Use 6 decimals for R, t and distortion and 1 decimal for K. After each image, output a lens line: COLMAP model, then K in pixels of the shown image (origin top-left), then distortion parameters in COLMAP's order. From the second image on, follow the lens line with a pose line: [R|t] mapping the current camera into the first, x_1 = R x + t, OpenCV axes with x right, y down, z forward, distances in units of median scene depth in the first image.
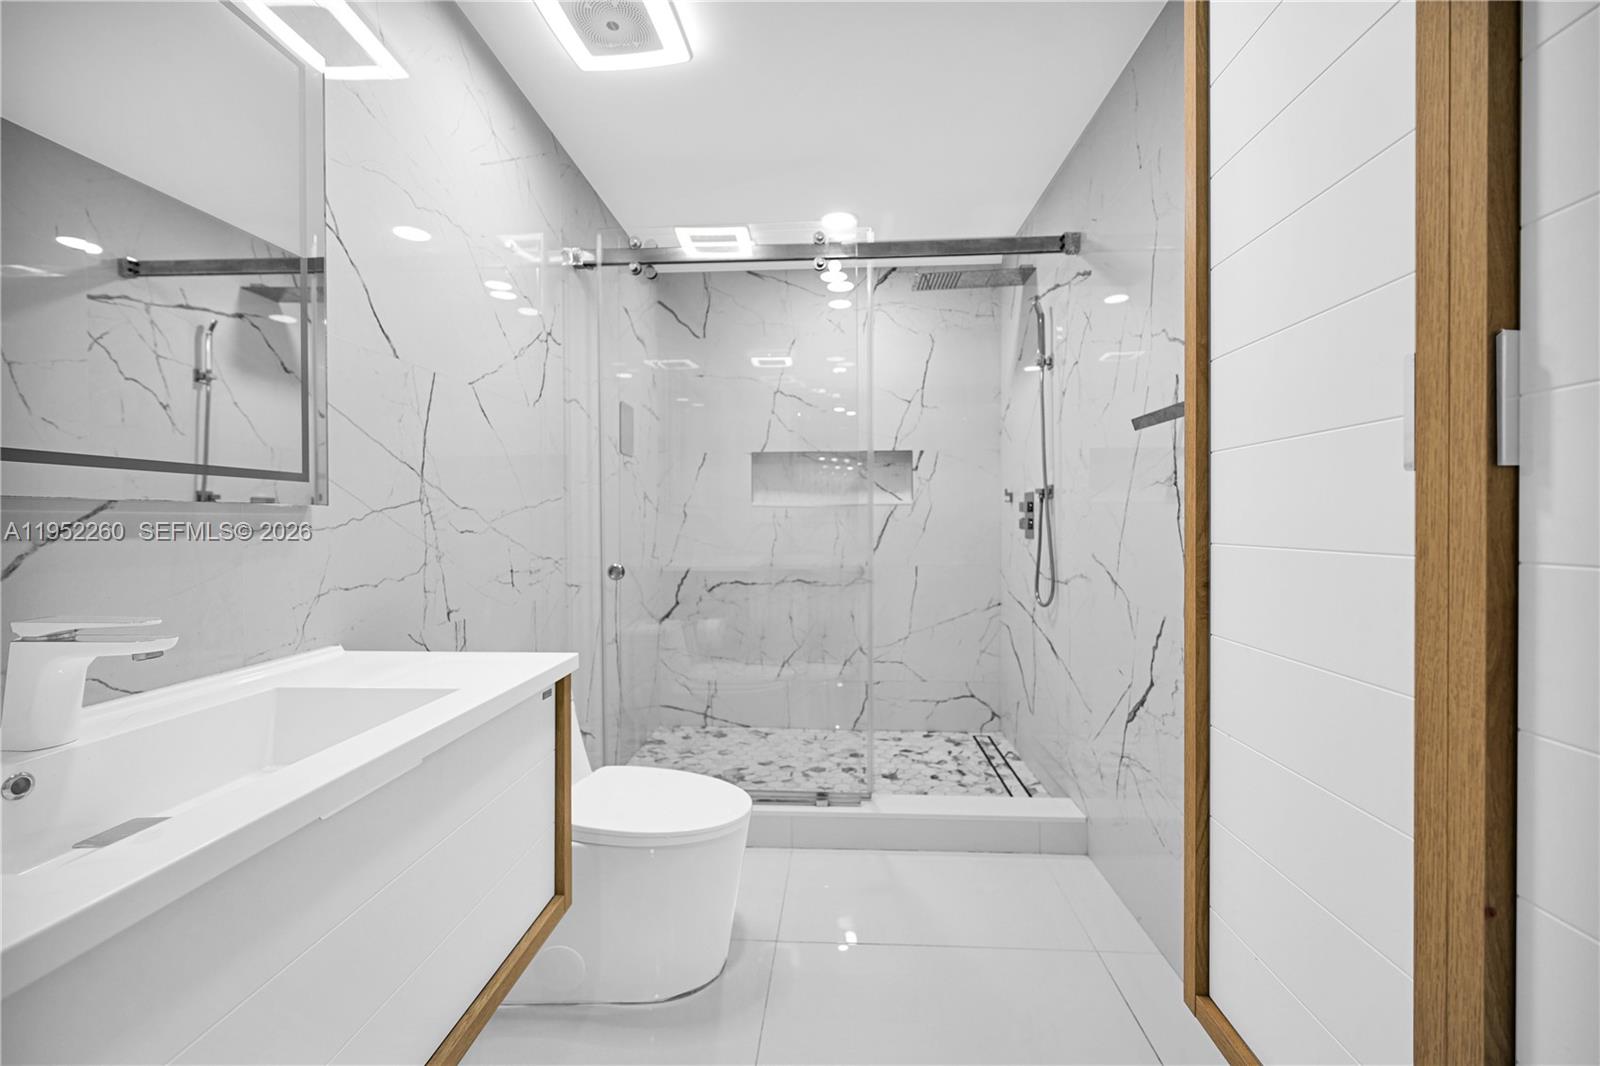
lens RADIAL K [[651.2, 0, 806.2], [0, 651.2, 525.3], [0, 0, 1]] dist [0.000880, 0.000116]
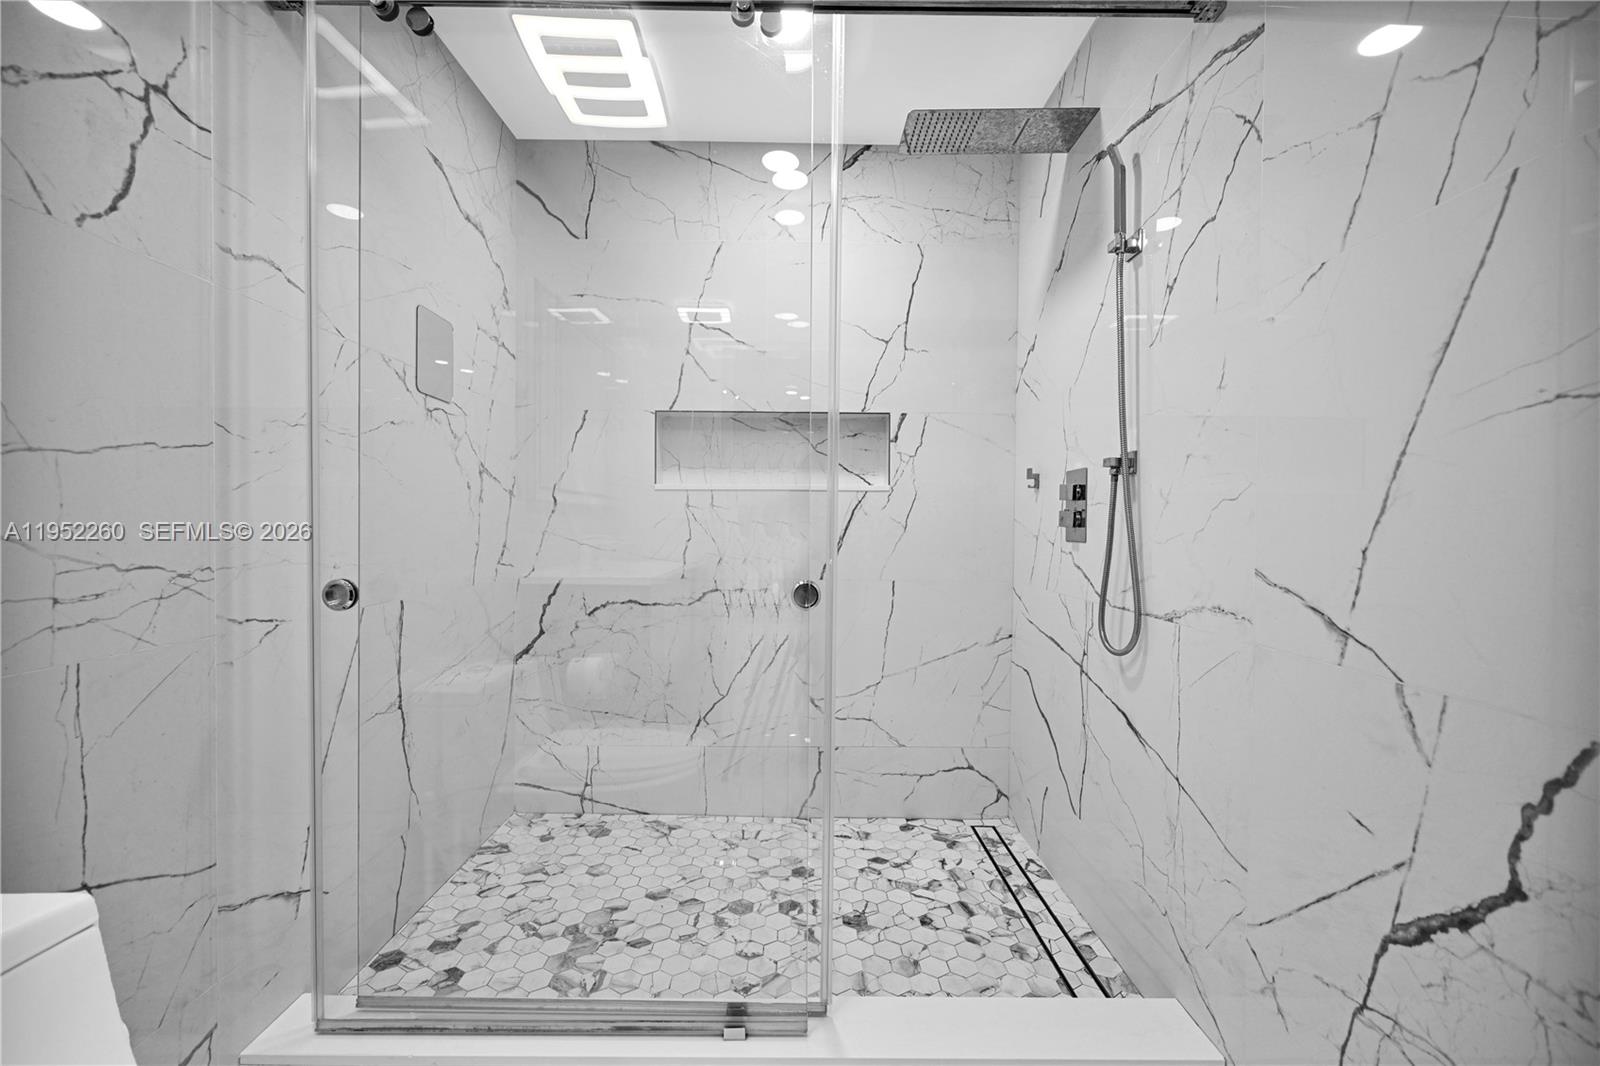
lens RADIAL K [[651.2, 0, 806.2], [0, 651.2, 525.3], [0, 0, 1]] dist [0.000880, 0.000116]
pose [[0.997349, 0.014362, 0.071341, 0.028722], [-0.013803, 0.999870, -0.008326, 0.011884], [-0.071451, 0.007319, 0.997417, 0.342529]]
